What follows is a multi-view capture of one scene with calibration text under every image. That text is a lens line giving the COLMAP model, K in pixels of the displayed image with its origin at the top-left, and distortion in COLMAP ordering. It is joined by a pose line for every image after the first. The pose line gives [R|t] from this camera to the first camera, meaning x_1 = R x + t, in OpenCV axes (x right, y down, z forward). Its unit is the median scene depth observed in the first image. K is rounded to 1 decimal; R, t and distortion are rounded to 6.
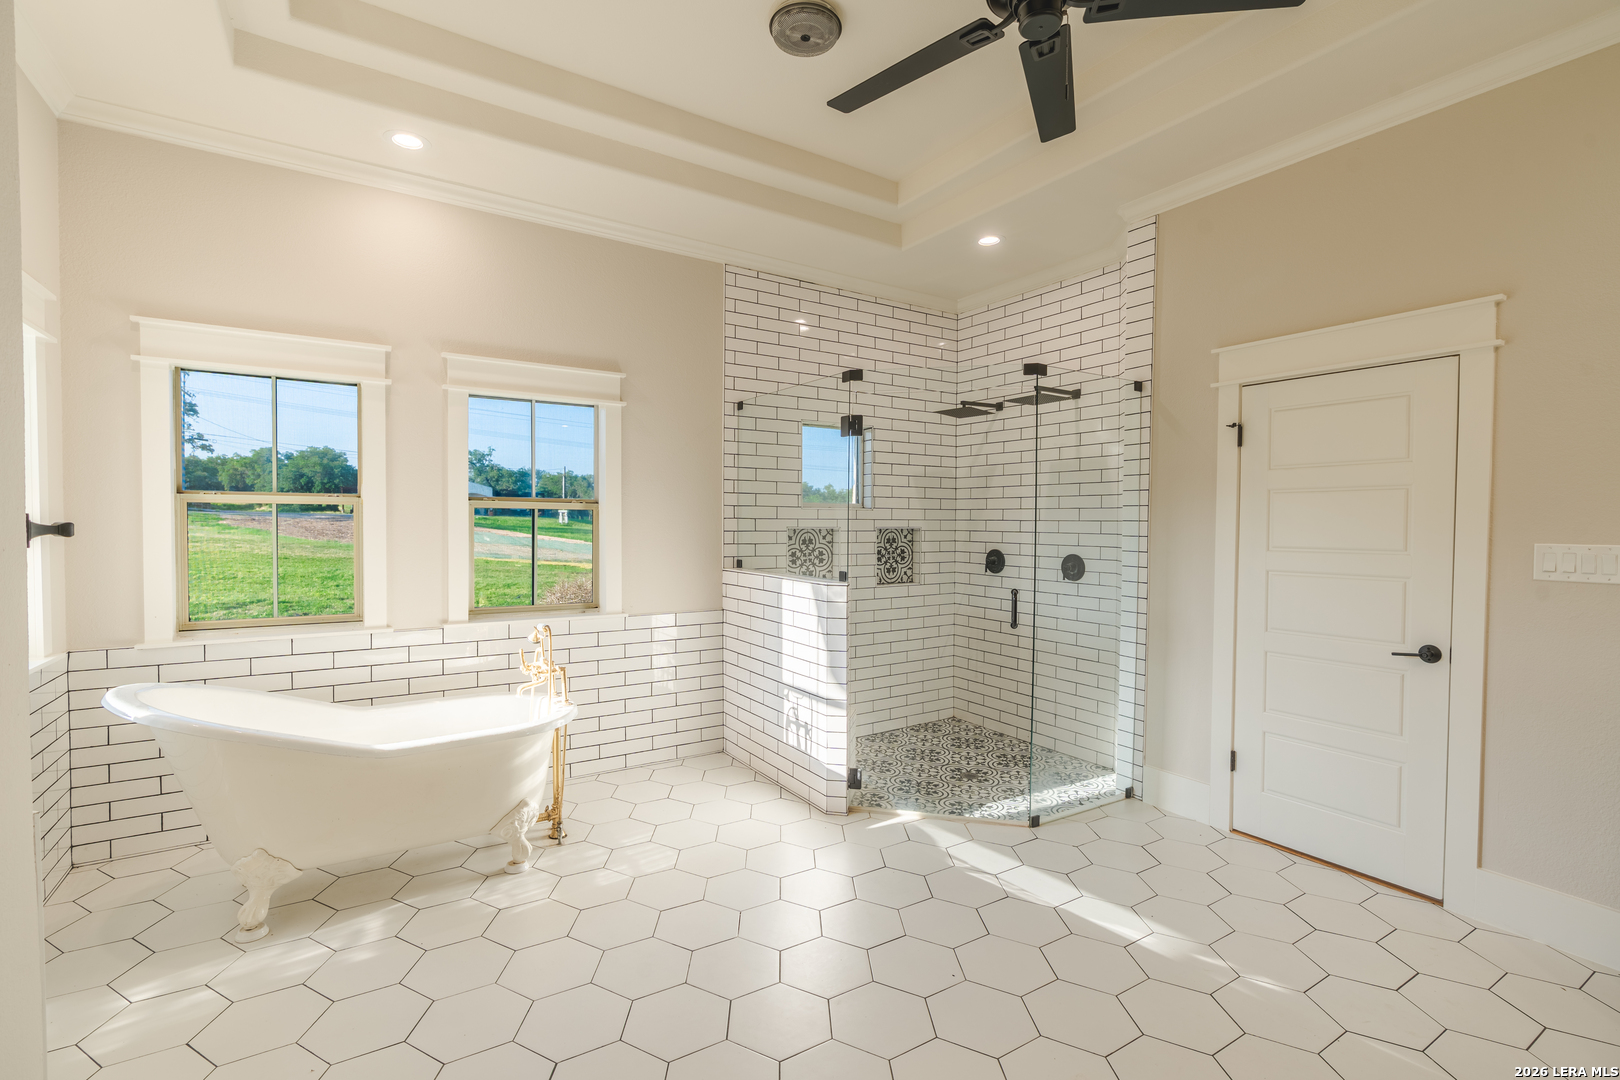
lens RADIAL K [[735.5, 0, 807.3], [0, 735.5, 538.2], [0, 0, 1]] dist [0.001649, 0.001486]
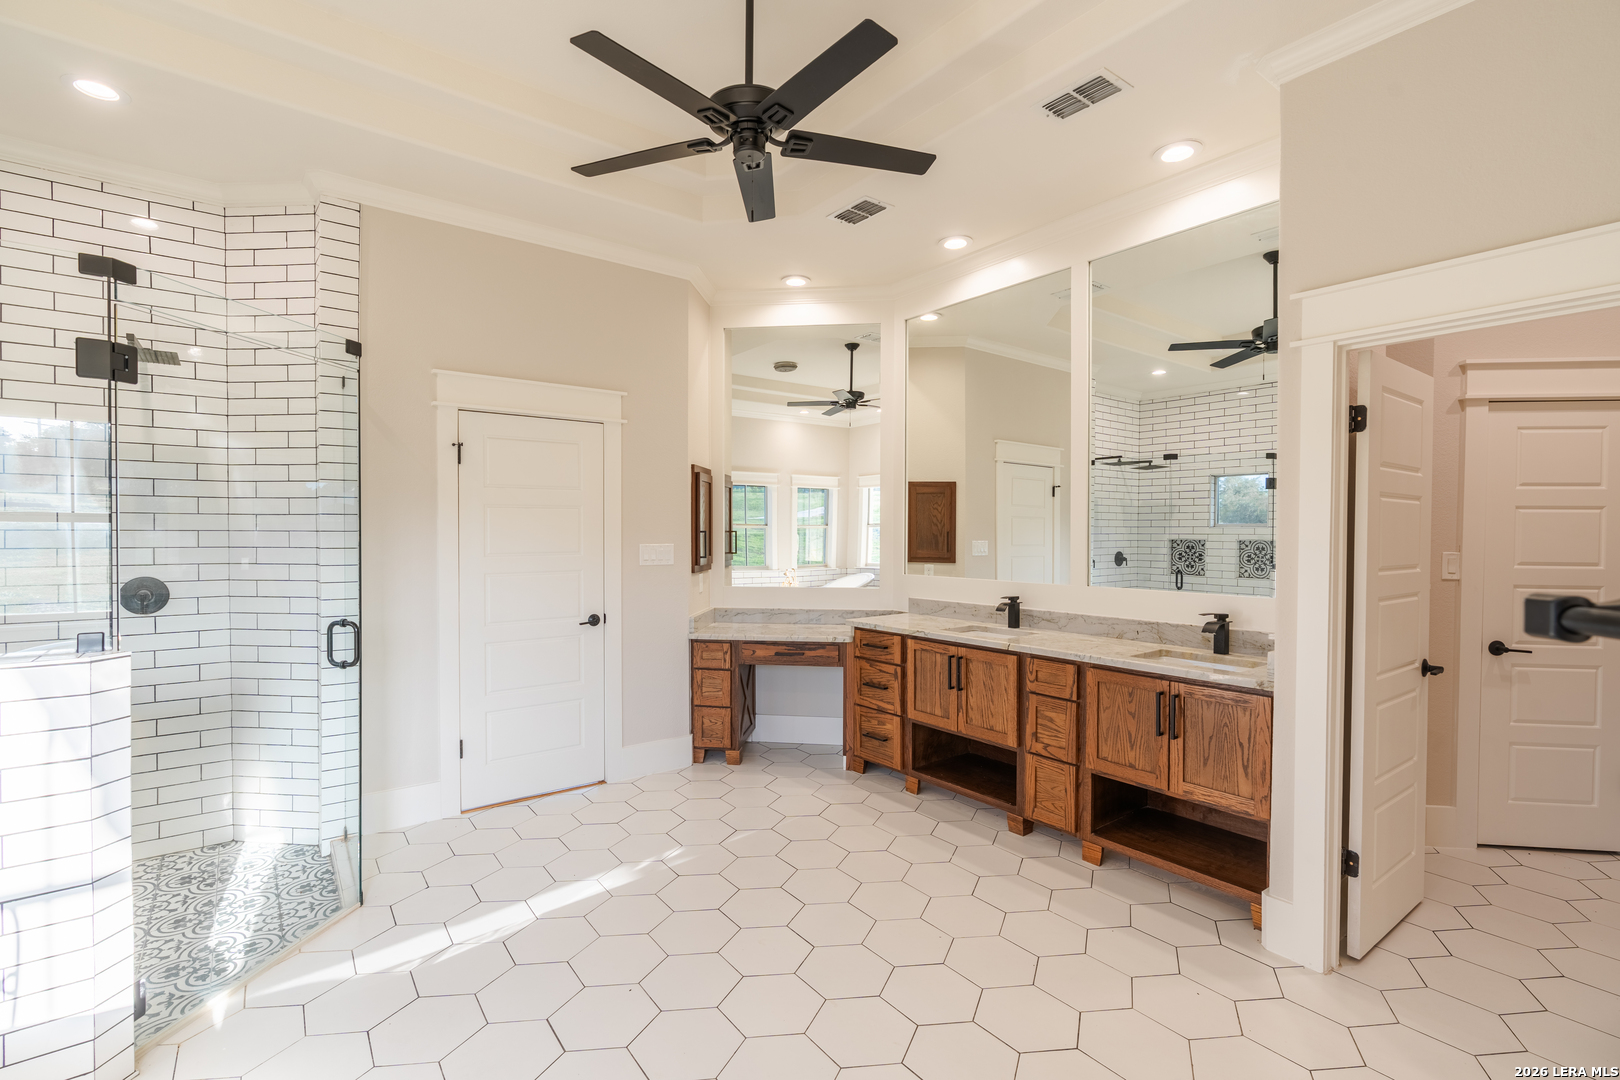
lens RADIAL K [[735.5, 0, 806.9], [0, 735.5, 537.7], [0, 0, 1]] dist [0.001649, 0.001486]
pose [[-0.078211, -0.018309, 0.996769, -0.530342], [0.018244, 0.999638, 0.019794, -0.025022], [-0.996770, 0.019733, -0.077848, 0.539125]]
